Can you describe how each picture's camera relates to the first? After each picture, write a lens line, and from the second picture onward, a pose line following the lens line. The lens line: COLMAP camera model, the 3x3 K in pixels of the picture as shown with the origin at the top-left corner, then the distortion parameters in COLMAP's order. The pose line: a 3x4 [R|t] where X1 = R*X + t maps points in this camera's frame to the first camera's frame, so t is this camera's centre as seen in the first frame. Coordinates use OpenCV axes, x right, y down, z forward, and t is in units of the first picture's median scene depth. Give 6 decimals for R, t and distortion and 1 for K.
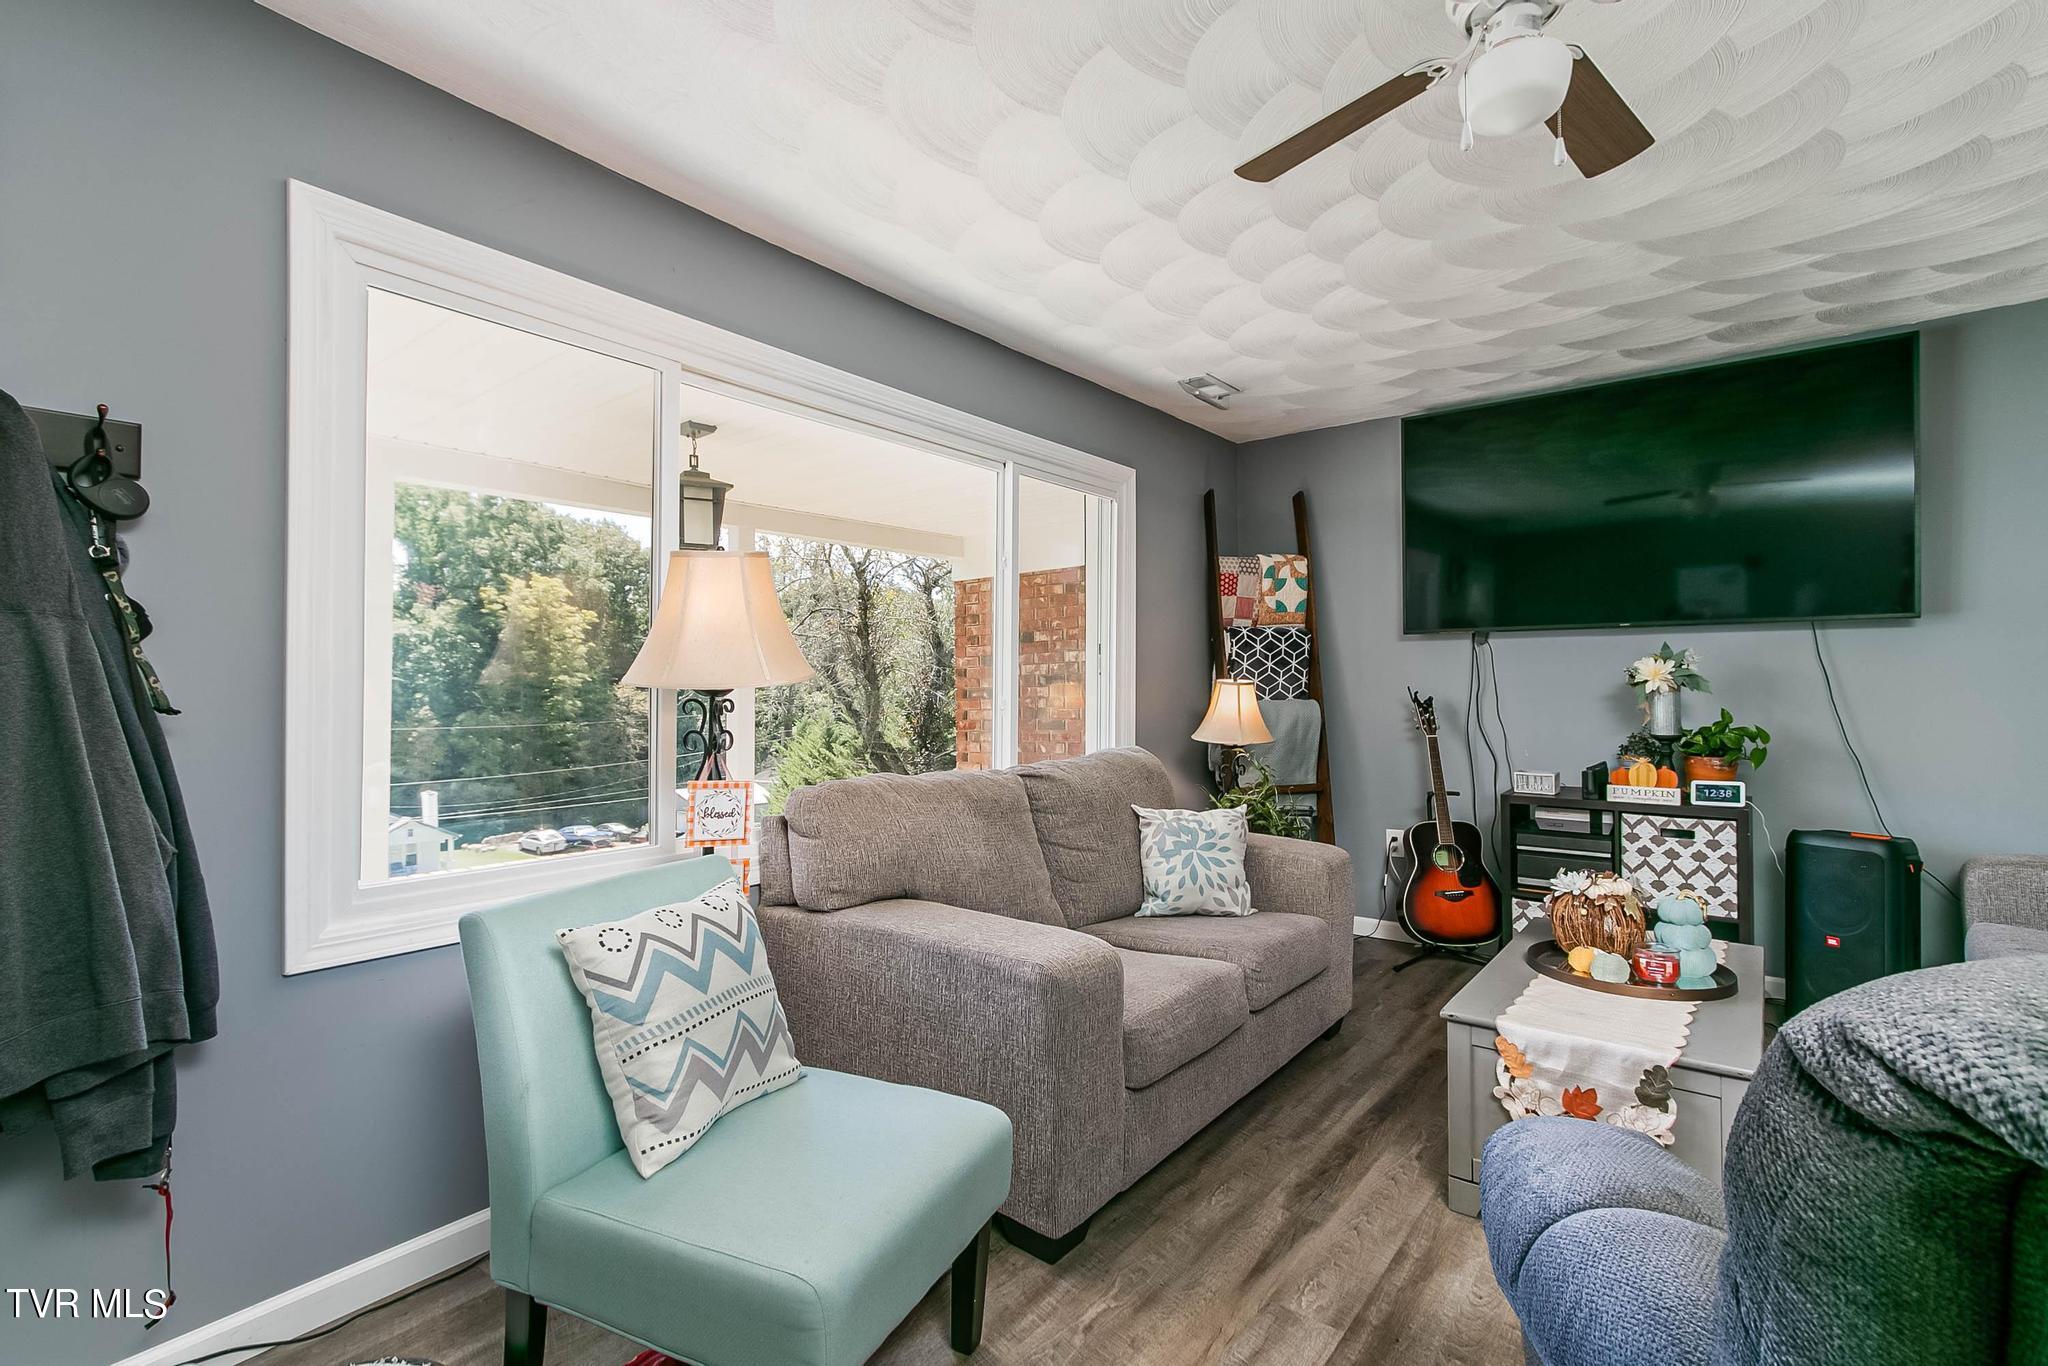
lens RADIAL K [[948.6, 0, 1024.0], [0, 948.6, 683.0], [0, 0, 1]] dist [-0.018756, -0.000216]
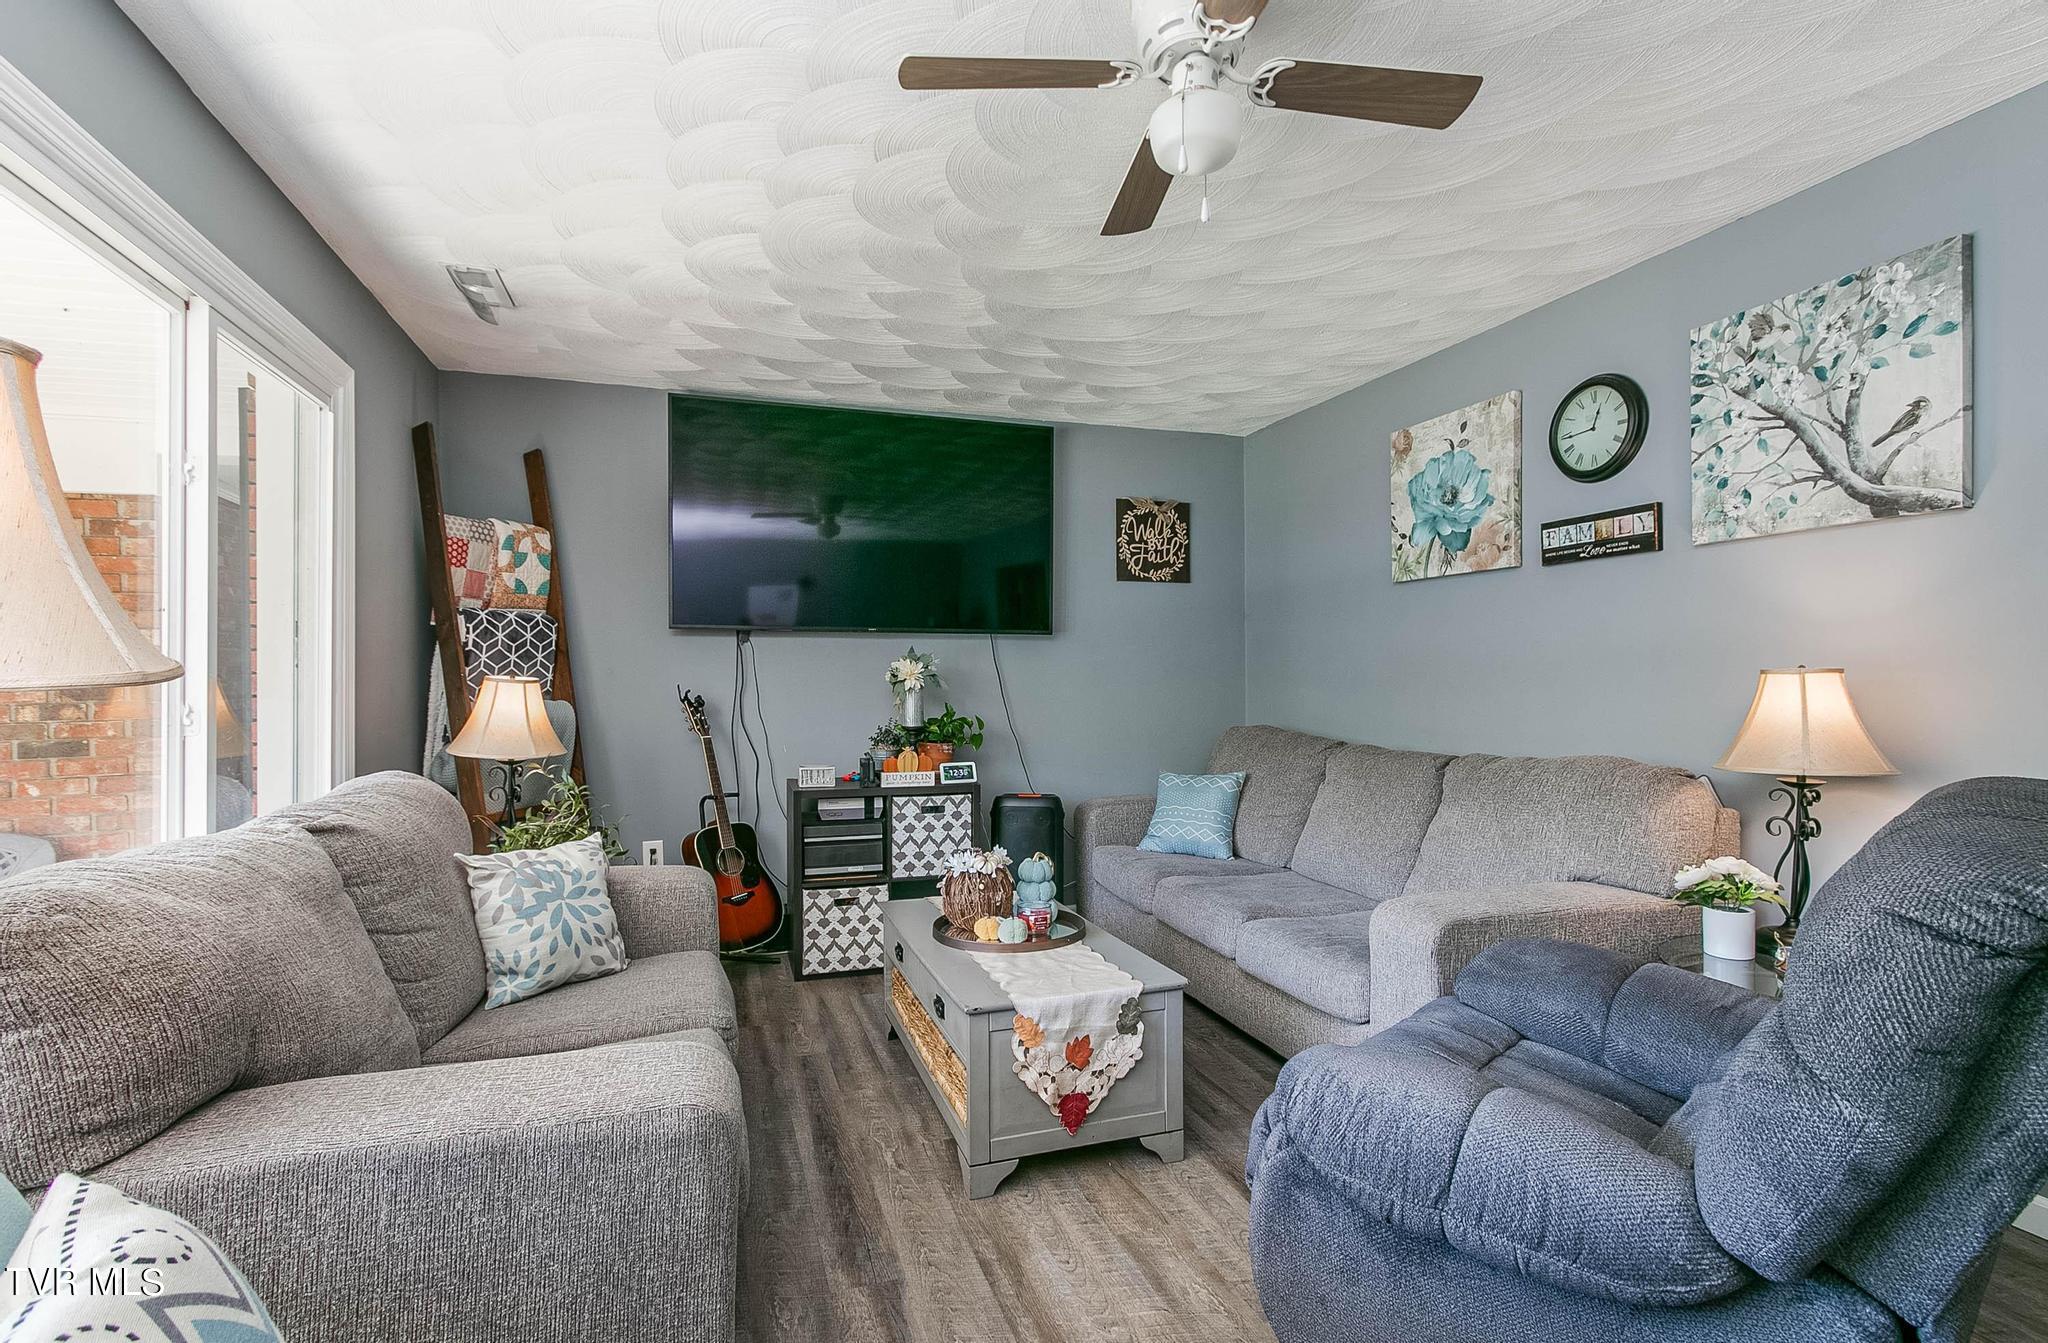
lens RADIAL K [[945.9, 0, 1028.8], [0, 945.9, 692.7], [0, 0, 1]] dist [-0.011904, 0.000170]
pose [[0.538329, -0.007416, 0.842702, -0.234248], [-0.002060, 0.999947, 0.010116, 0.001694], [-0.842732, -0.007182, 0.538285, 0.258411]]
